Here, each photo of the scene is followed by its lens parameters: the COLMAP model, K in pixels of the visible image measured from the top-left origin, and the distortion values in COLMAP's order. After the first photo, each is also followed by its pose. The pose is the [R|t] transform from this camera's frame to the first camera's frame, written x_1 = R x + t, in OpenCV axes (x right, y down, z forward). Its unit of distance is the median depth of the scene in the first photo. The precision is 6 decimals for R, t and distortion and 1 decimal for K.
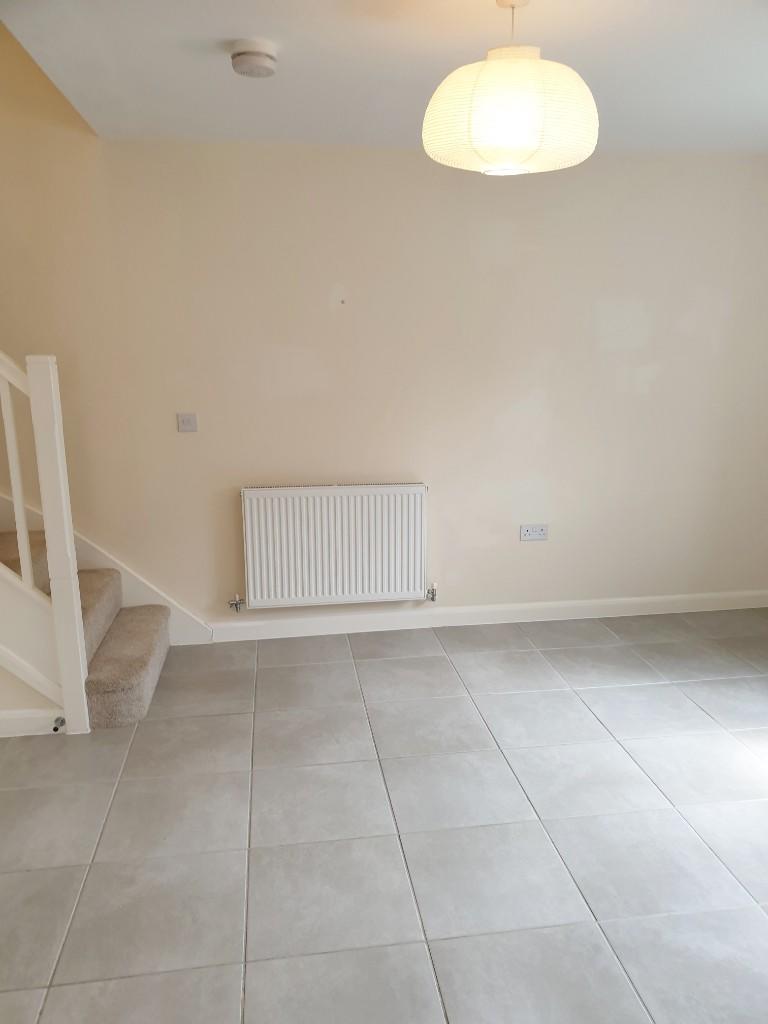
lens RADIAL K [[801.0, 0, 384.0], [0, 801.0, 512.0], [0, 0, 1]] dist [-0.126309, 0.137939]
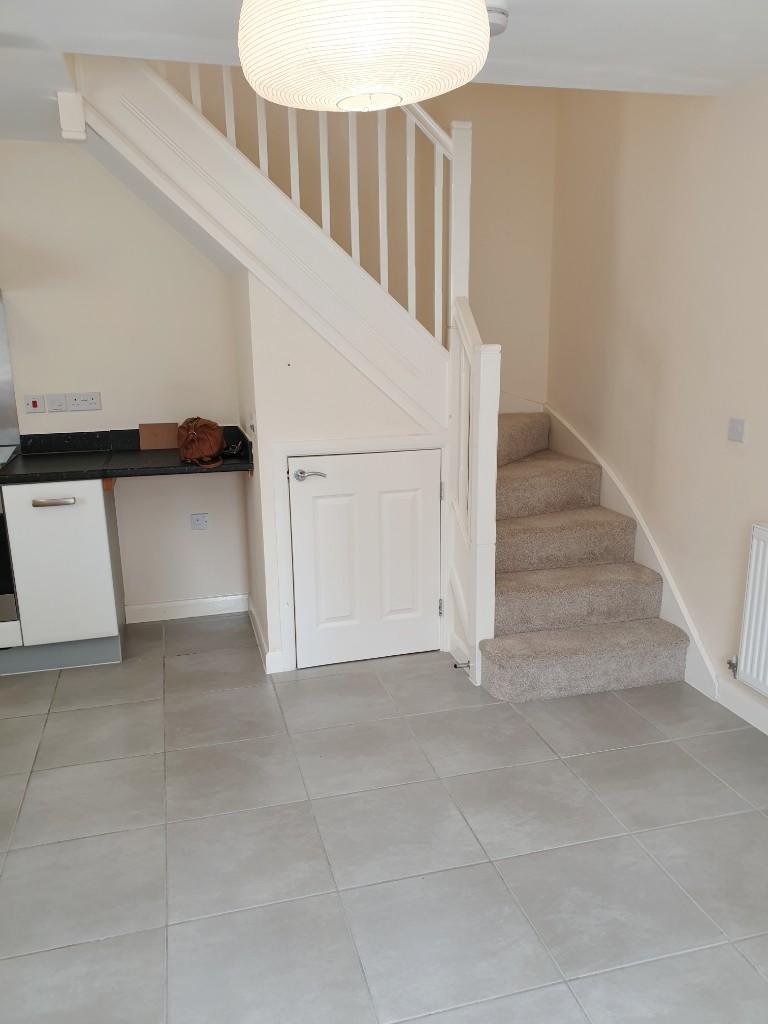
lens RADIAL K [[806.6, 0, 384.7], [0, 806.6, 467.2], [0, 0, 1]] dist [0.070949, -0.091834]
pose [[0.122356, 0.176373, -0.976689, 0.667487], [-0.205679, 0.967226, 0.148898, -0.158003], [0.970940, 0.182666, 0.154622, 0.657784]]
